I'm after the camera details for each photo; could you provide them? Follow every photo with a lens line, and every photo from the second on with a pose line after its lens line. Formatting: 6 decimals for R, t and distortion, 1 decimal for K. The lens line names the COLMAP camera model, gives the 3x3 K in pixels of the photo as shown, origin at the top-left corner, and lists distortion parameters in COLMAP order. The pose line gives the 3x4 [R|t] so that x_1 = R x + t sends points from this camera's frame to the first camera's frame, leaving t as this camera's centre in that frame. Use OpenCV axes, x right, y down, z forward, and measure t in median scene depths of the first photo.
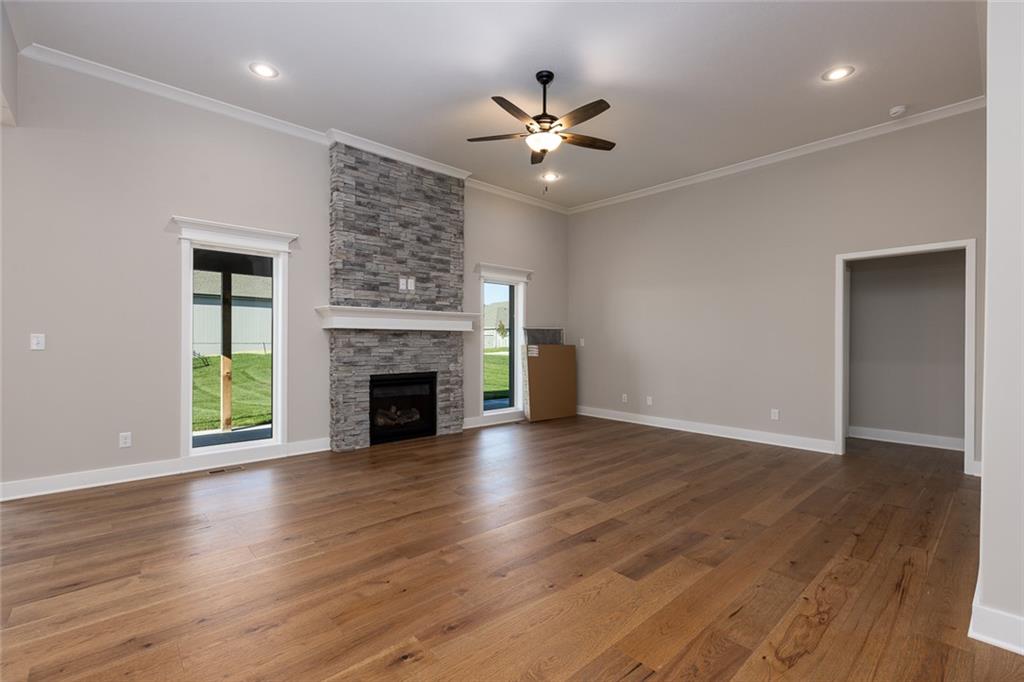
lens RADIAL K [[454.7, 0, 514.4], [0, 454.7, 340.6], [0, 0, 1]] dist [0.000955, 0.000046]
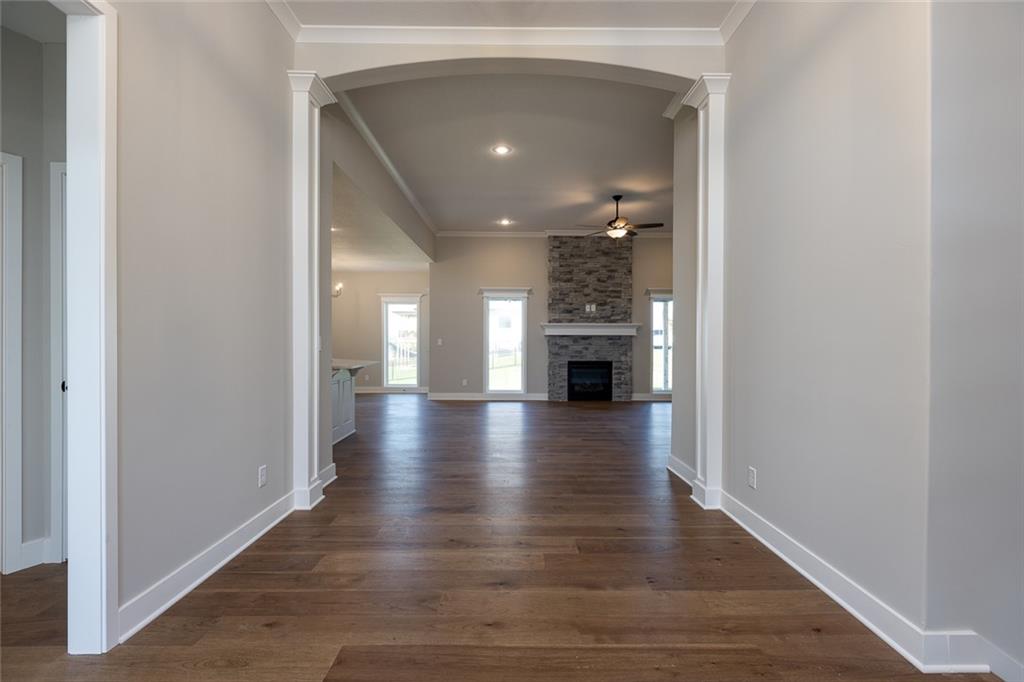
lens RADIAL K [[454.7, 0, 513.9], [0, 454.7, 340.5], [0, 0, 1]] dist [0.000955, 0.000046]
pose [[0.738812, -0.001838, -0.673909, 0.697657], [0.000389, 0.999997, -0.002301, -0.000191], [0.673911, 0.001438, 0.738811, -0.439982]]
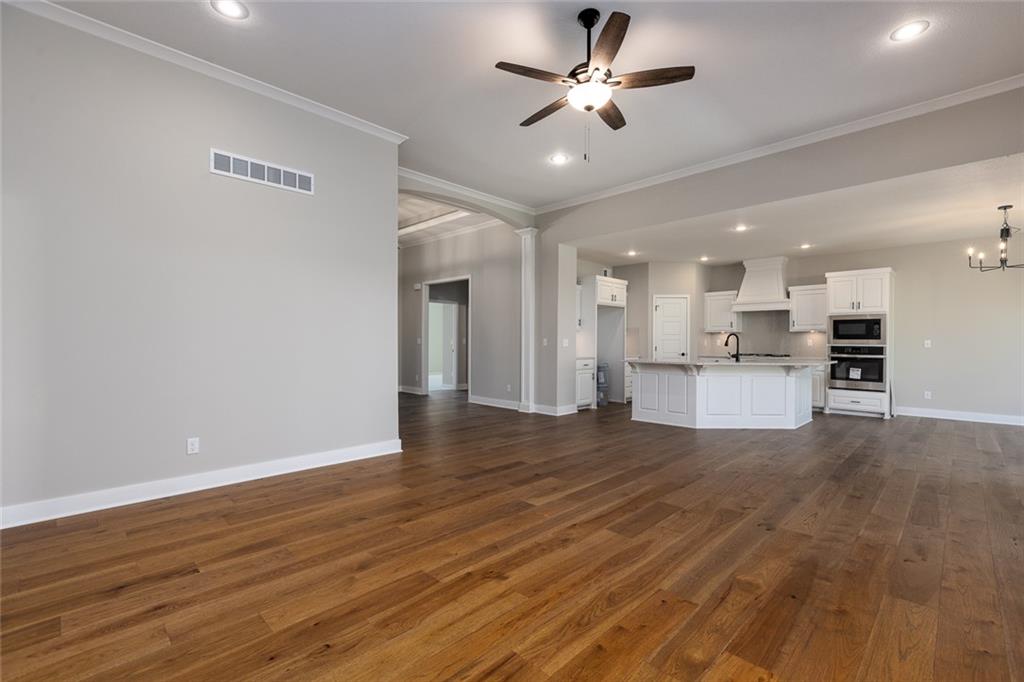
lens RADIAL K [[454.7, 0, 514.4], [0, 454.7, 341.1], [0, 0, 1]] dist [0.000955, 0.000046]
pose [[-0.998950, -0.008798, -0.044956, 0.164038], [-0.008723, 0.999960, -0.001873, 0.003429], [0.044971, -0.001479, -0.998987, 1.278169]]
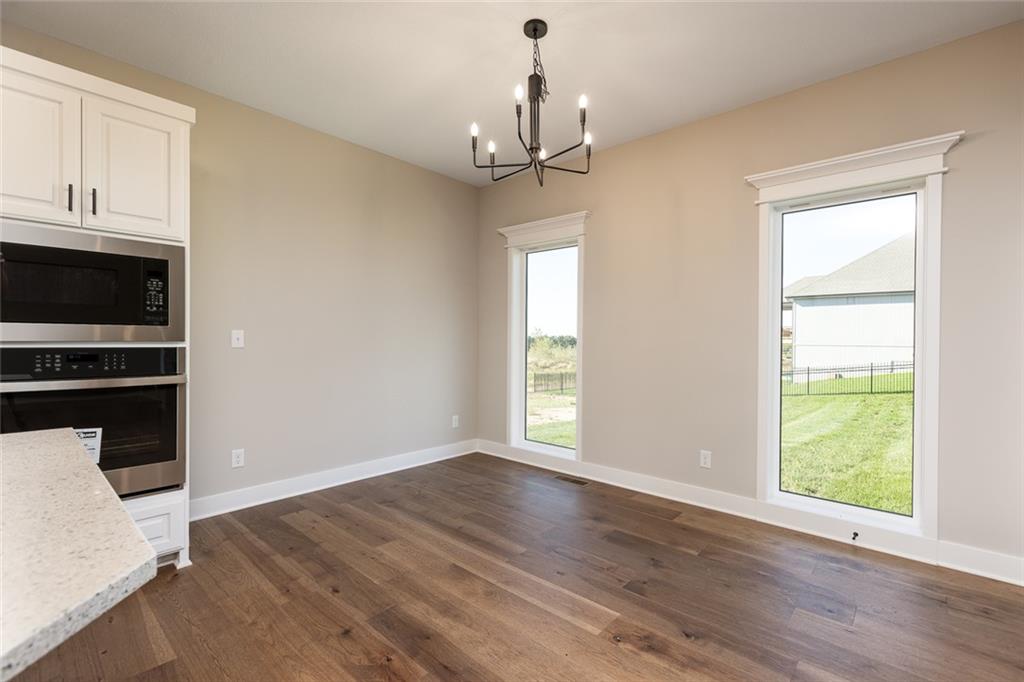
lens RADIAL K [[454.7, 0, 514.8], [0, 454.7, 344.2], [0, 0, 1]] dist [0.000955, 0.000046]
pose [[0.092684, 0.009706, -0.995648, -0.519240], [-0.006750, 0.999936, 0.009119, -0.002252], [0.995673, 0.005875, 0.092744, 0.271589]]
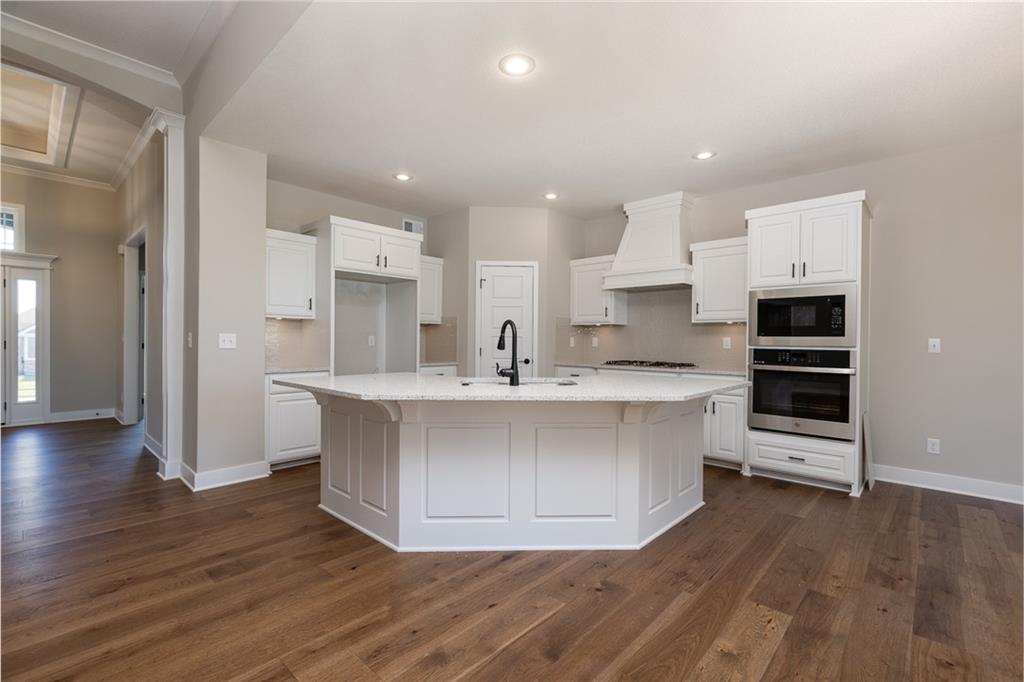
lens RADIAL K [[454.7, 0, 515.8], [0, 454.7, 342.5], [0, 0, 1]] dist [0.000955, 0.000046]
pose [[-0.996847, -0.012088, -0.078420, -0.439418], [-0.012401, 0.999917, 0.003504, -0.000893], [0.078371, 0.004465, -0.996914, 0.617045]]
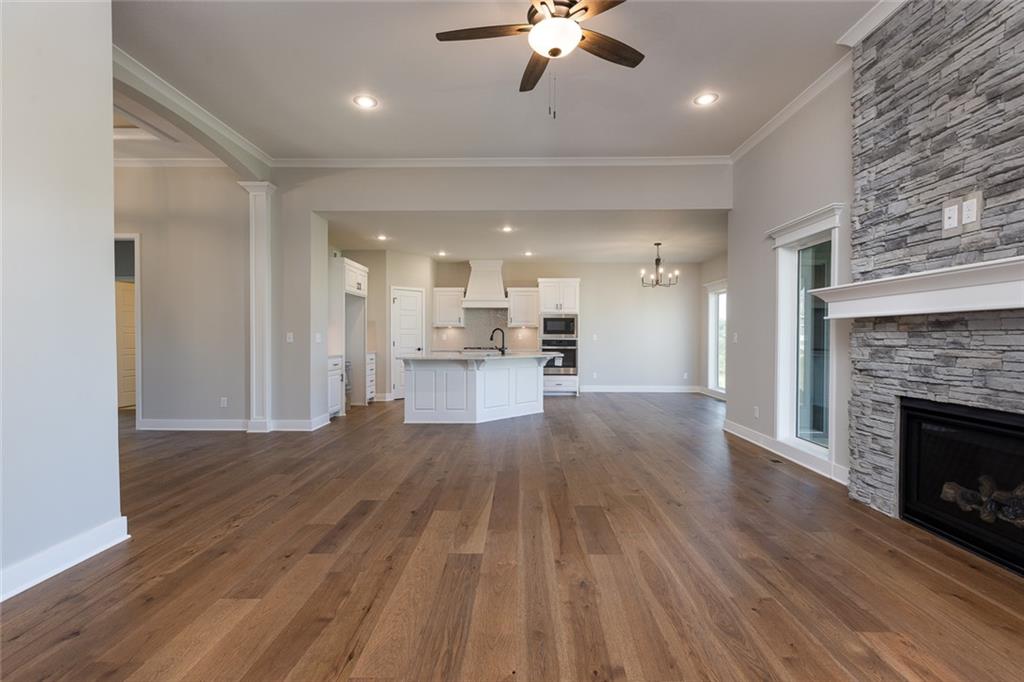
lens RADIAL K [[454.7, 0, 516.3], [0, 454.7, 341.1], [0, 0, 1]] dist [0.000955, 0.000046]
pose [[-0.686966, 0.000877, -0.726689, 0.419812], [-0.003693, 0.999982, 0.004698, 0.005196], [0.726680, 0.005911, -0.686950, 1.005178]]
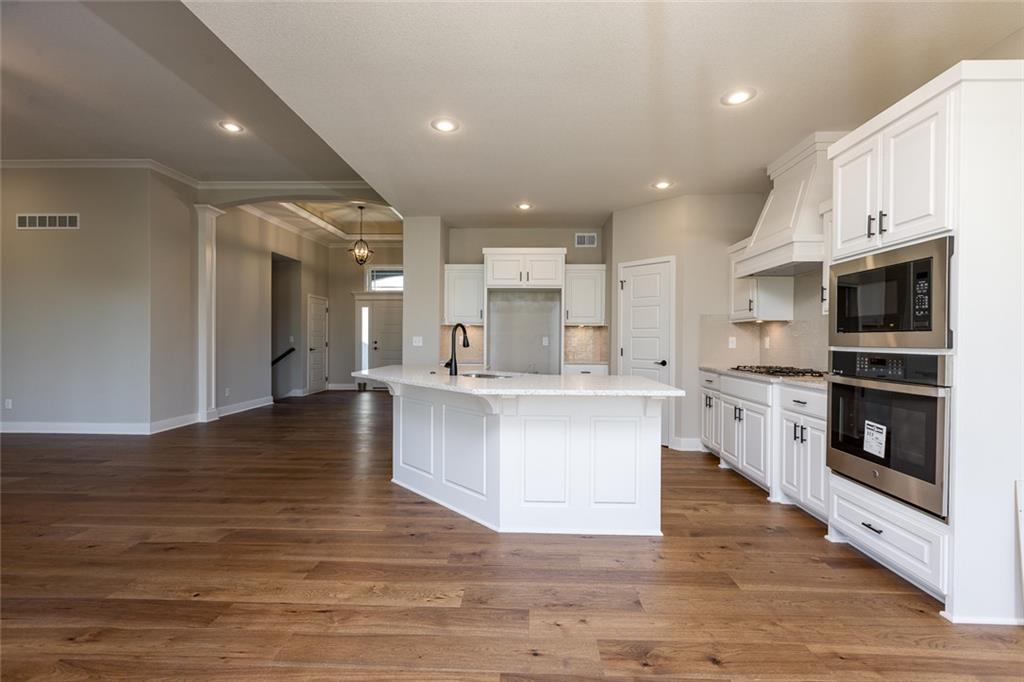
lens RADIAL K [[454.7, 0, 514.7], [0, 454.7, 343.3], [0, 0, 1]] dist [0.000955, 0.000046]
pose [[-0.708389, -0.013738, 0.705689, -0.995872], [-0.009578, 0.999906, 0.009851, -0.003376], [-0.705757, 0.000219, -0.708454, 0.502260]]
